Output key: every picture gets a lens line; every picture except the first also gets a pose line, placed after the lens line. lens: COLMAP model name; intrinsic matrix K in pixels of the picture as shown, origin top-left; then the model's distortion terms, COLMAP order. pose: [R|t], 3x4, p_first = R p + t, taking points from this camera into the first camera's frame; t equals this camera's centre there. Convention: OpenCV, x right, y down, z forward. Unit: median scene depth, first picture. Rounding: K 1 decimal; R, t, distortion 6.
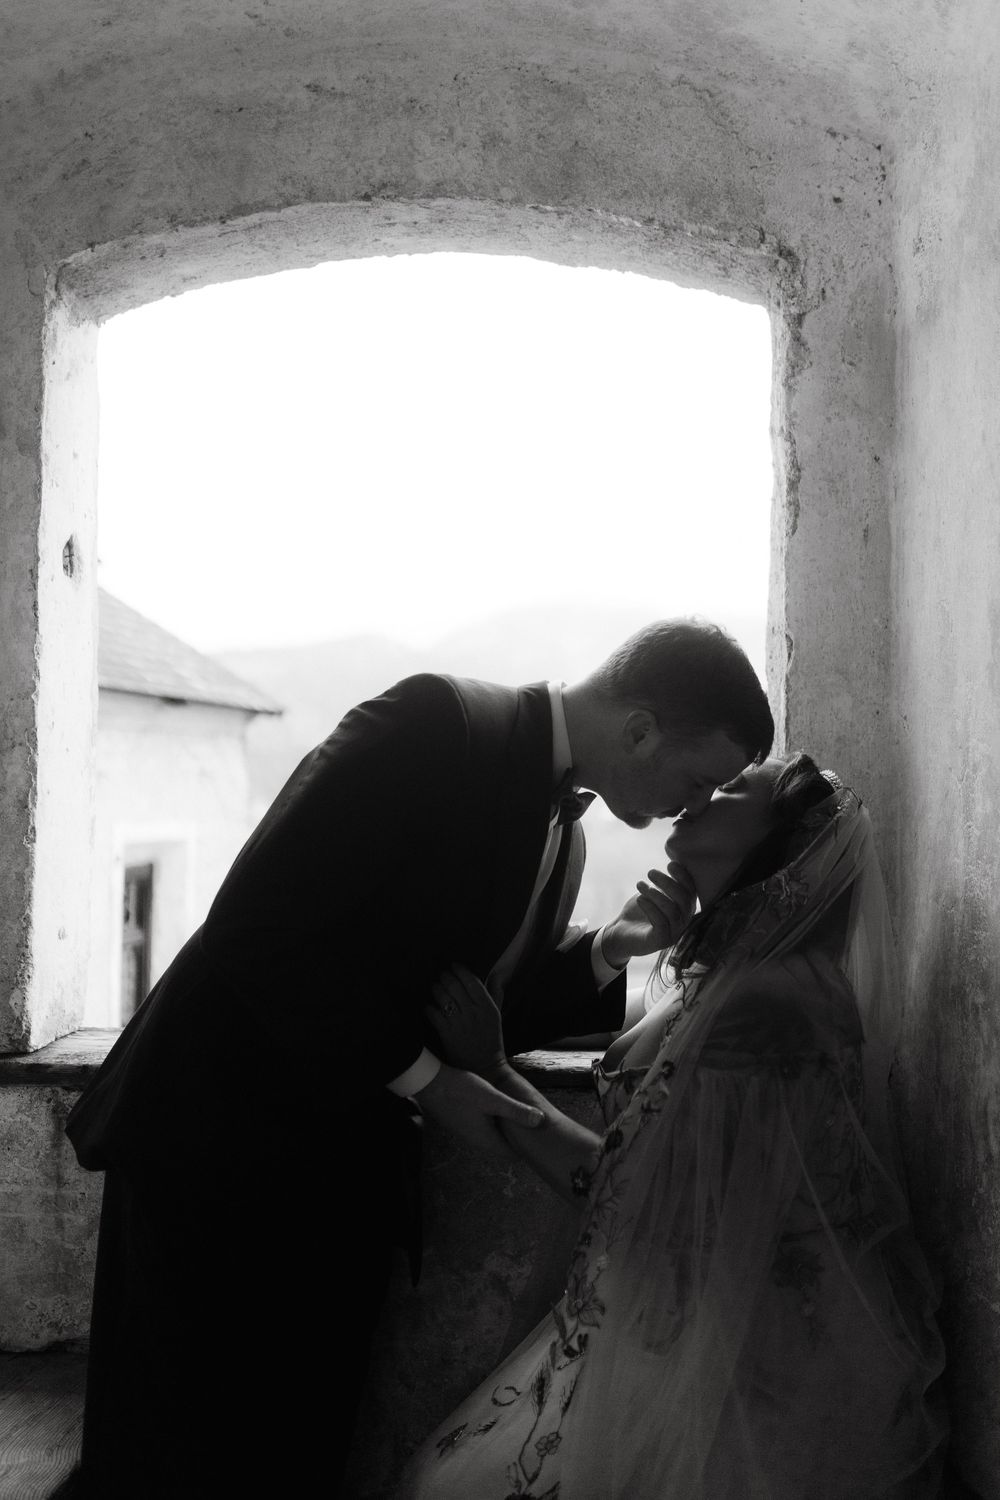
lens RADIAL K [[1486.6, 0, 500.0], [0, 1486.6, 750.0], [0, 0, 1]] dist [-0.042639, 0.024270]
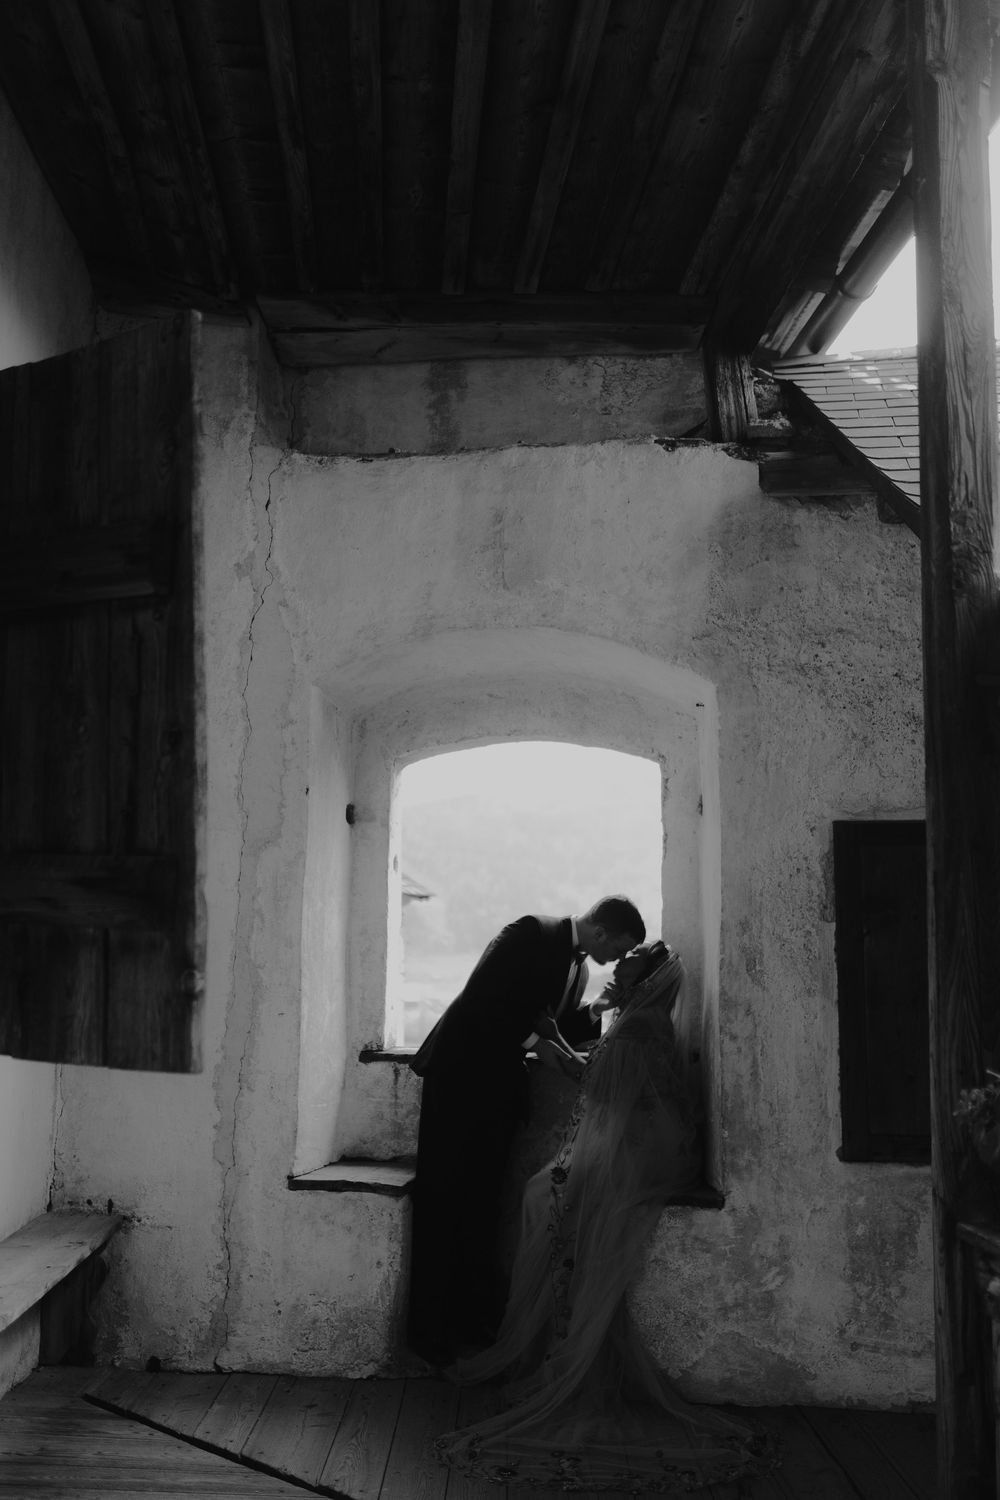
lens RADIAL K [[1486.6, 0, 500.0], [0, 1486.6, 750.0], [0, 0, 1]] dist [-0.042639, 0.024270]
pose [[0.997378, -0.006067, -0.072116, 0.100287], [-0.001844, 0.994027, -0.109121, -0.049350], [0.072347, 0.108968, 0.991409, -1.899578]]
